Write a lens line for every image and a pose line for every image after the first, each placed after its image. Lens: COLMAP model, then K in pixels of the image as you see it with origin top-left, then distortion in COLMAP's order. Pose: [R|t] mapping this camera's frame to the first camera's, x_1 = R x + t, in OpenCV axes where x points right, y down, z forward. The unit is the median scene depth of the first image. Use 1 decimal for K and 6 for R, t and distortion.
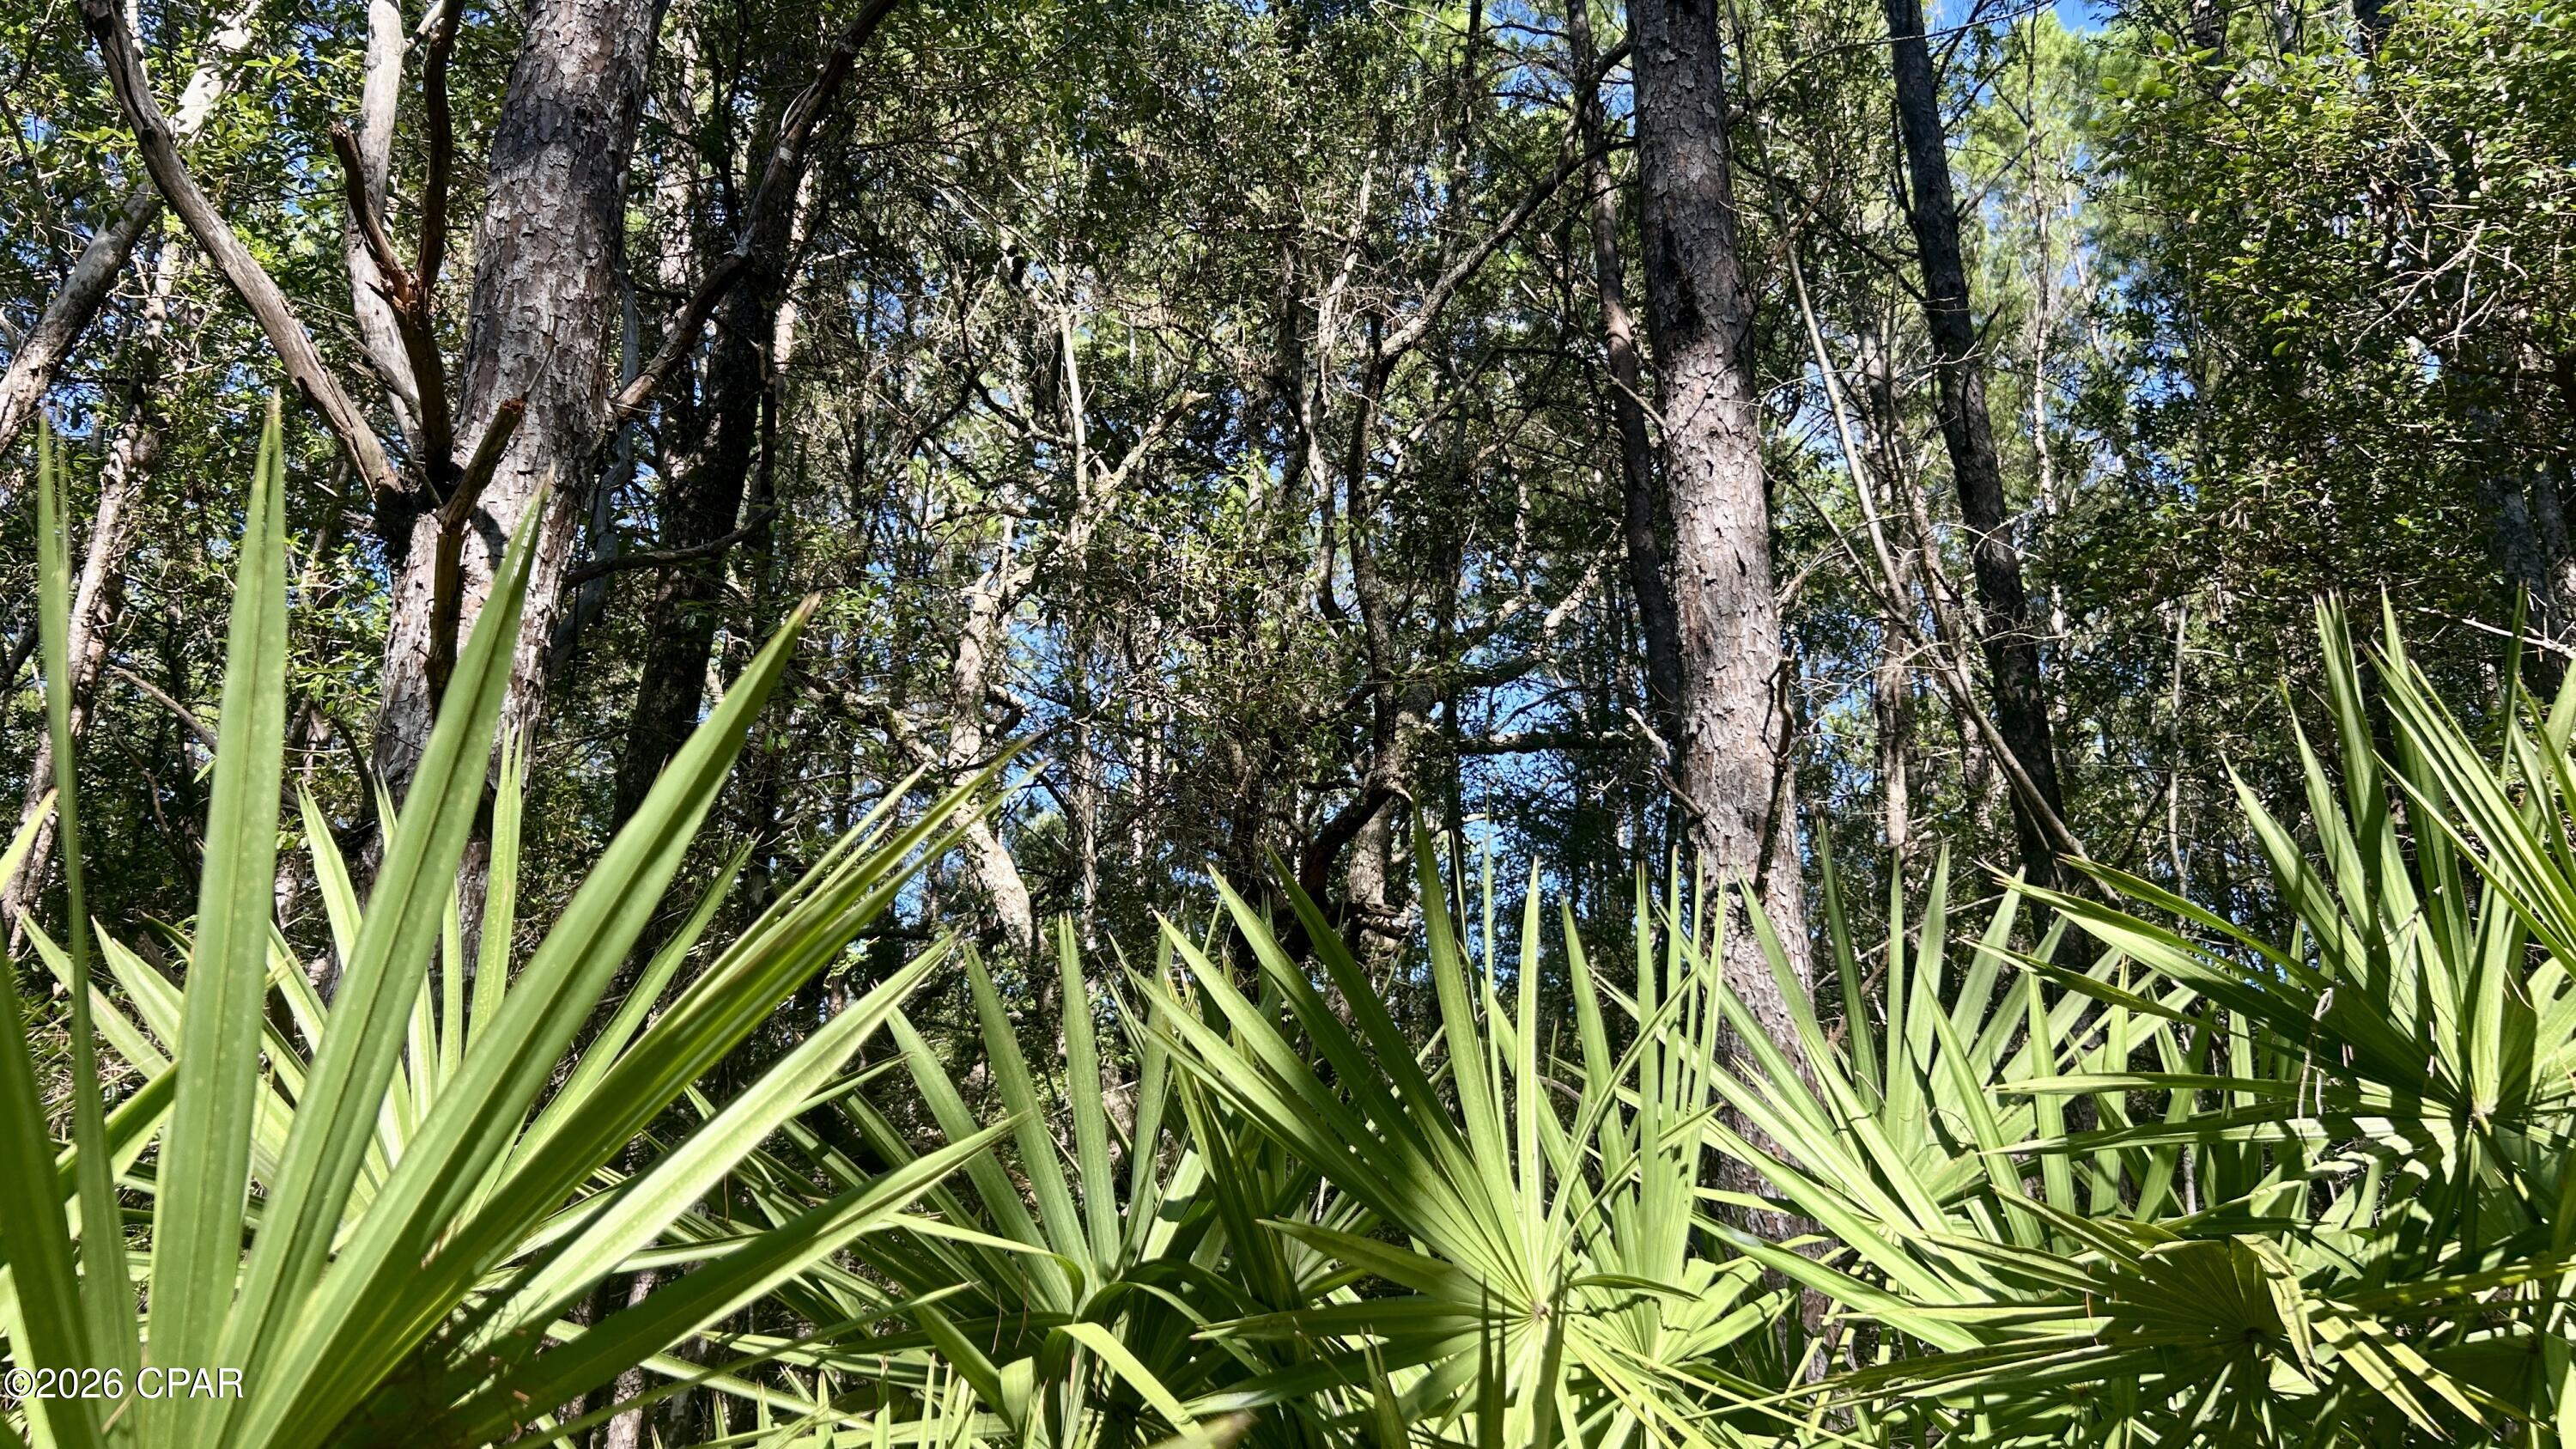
lens RADIAL K [[1916.5, 0, 1288.0], [0, 1916.5, 724.5], [0, 0, 1]] dist [0.010720, 0.002693]
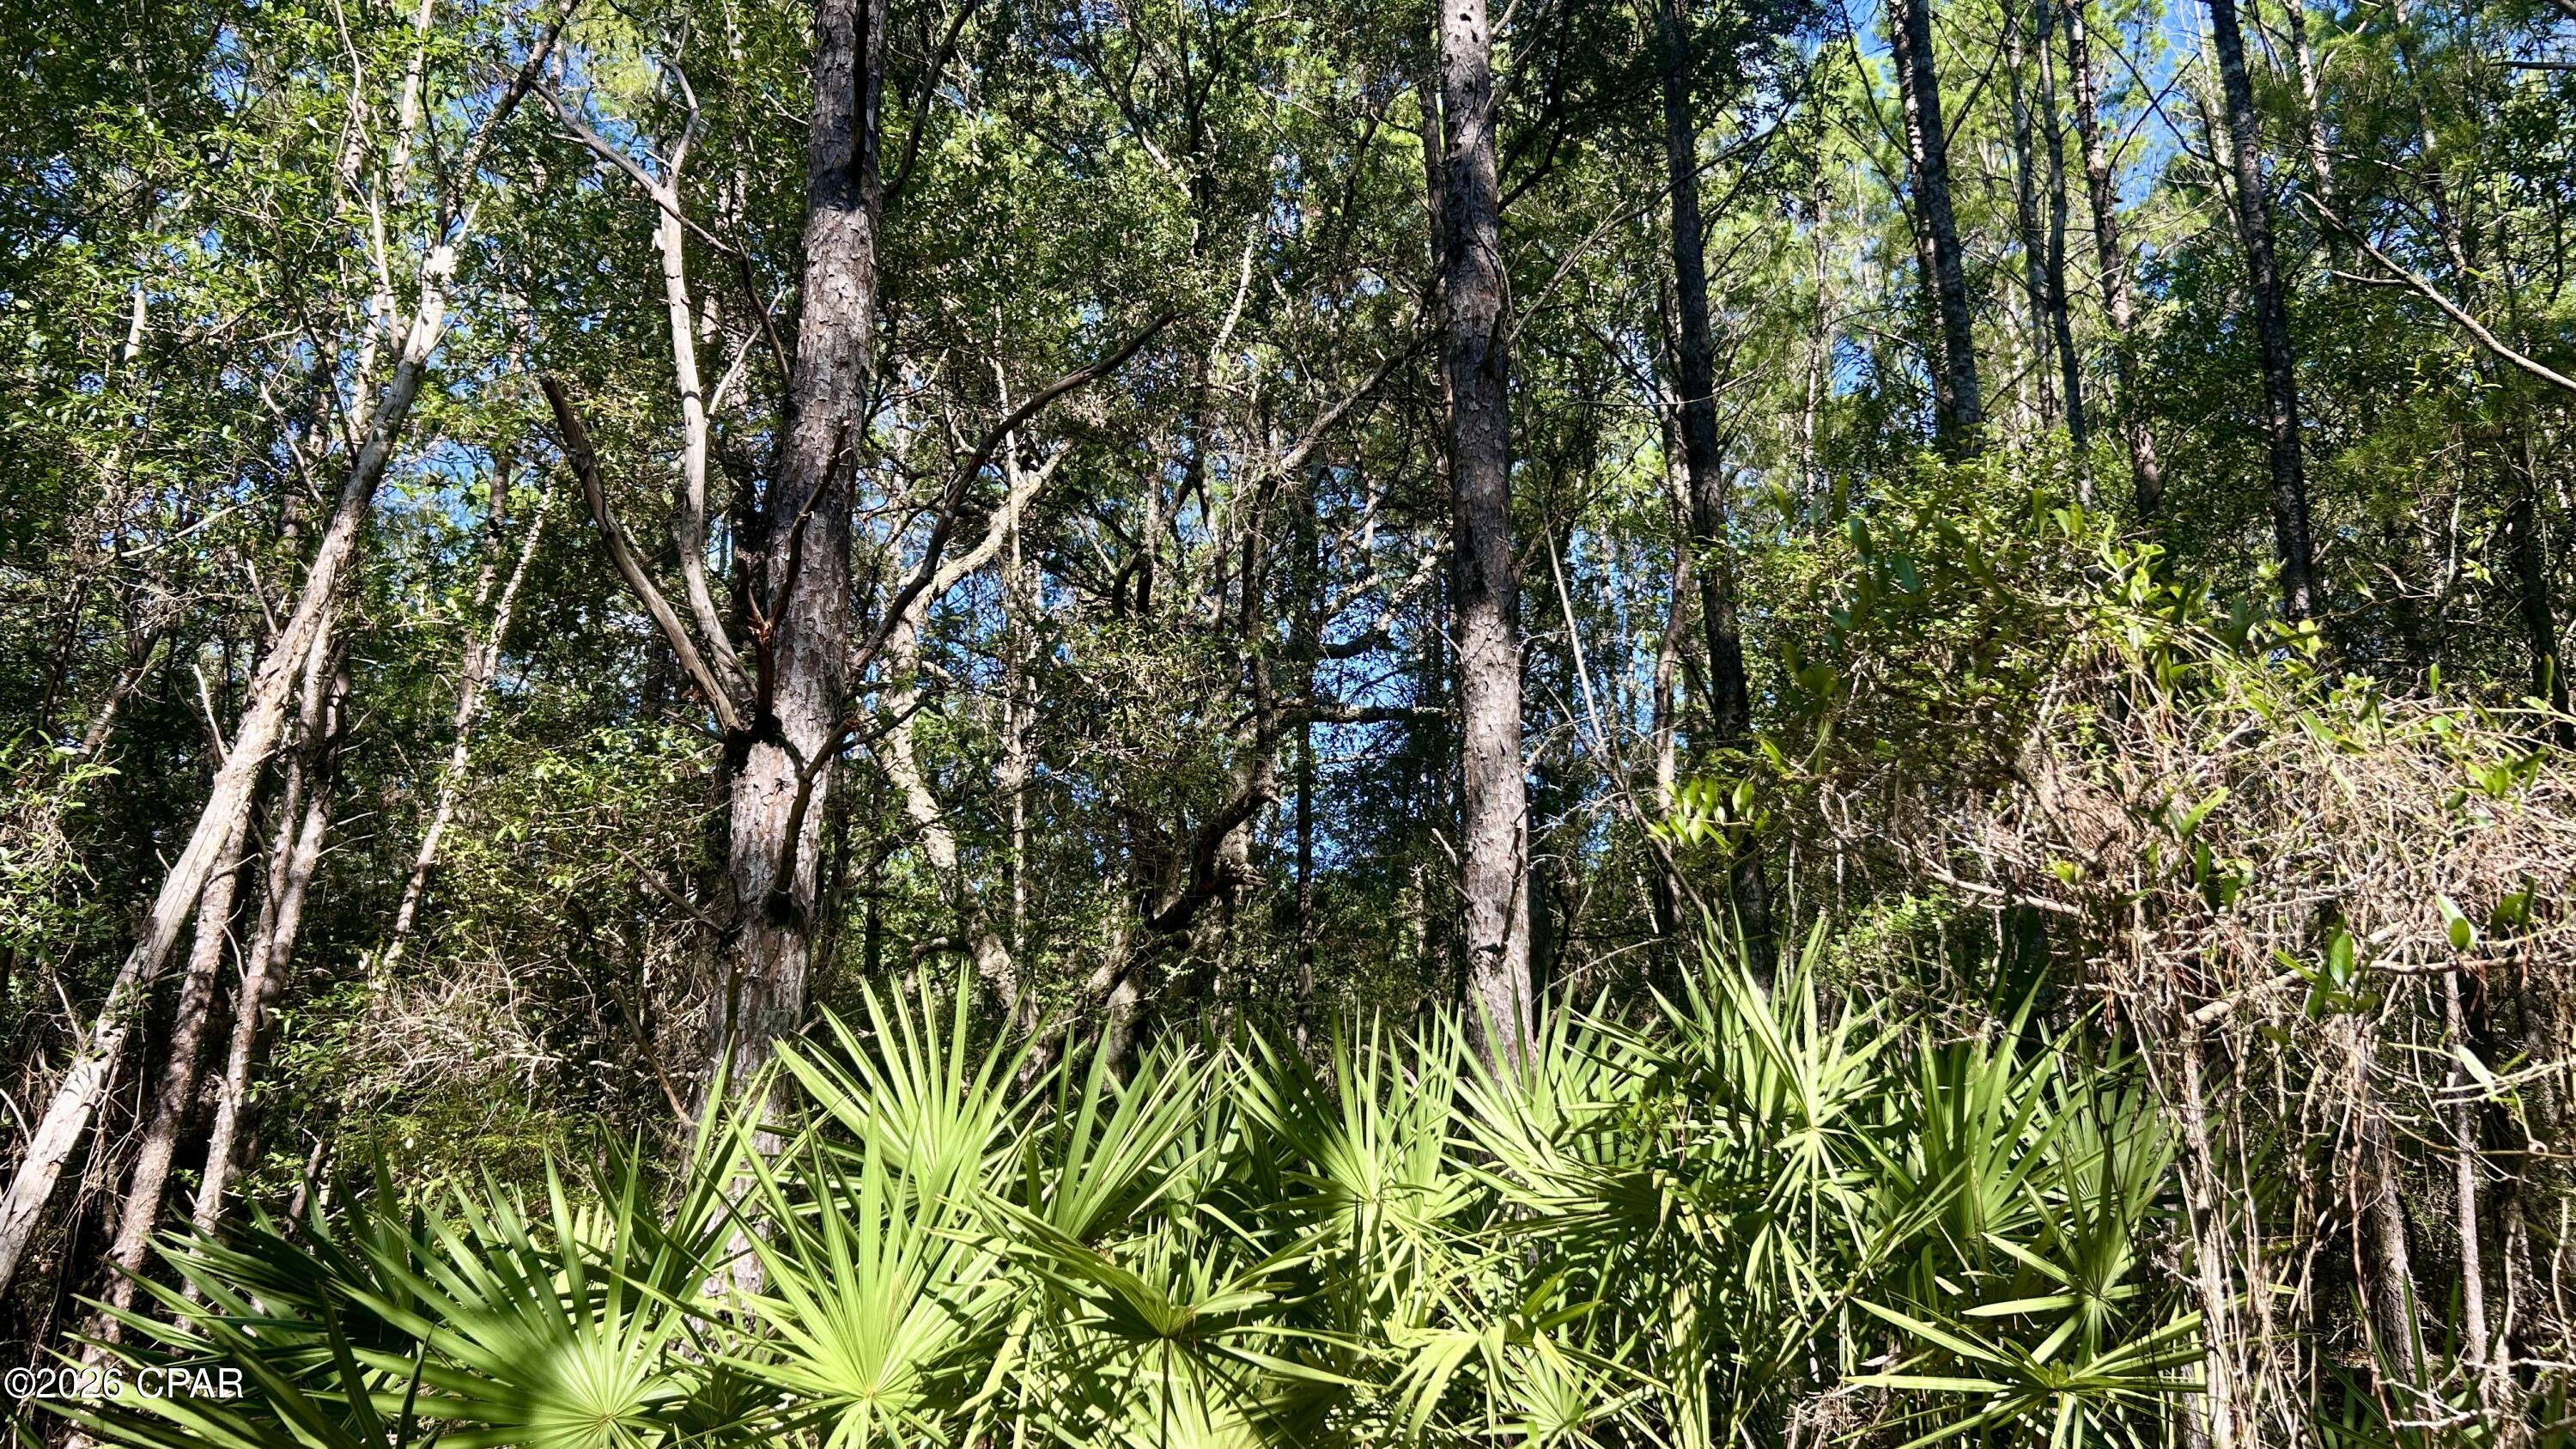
lens RADIAL K [[1878.1, 0, 1288.0], [0, 1878.1, 724.5], [0, 0, 1]] dist [0.055324, 0.000285]
pose [[0.995938, 0.026698, 0.085993, -0.165063], [-0.032110, 0.997548, 0.062181, -0.367481], [-0.084122, -0.064690, 0.994353, -1.110818]]
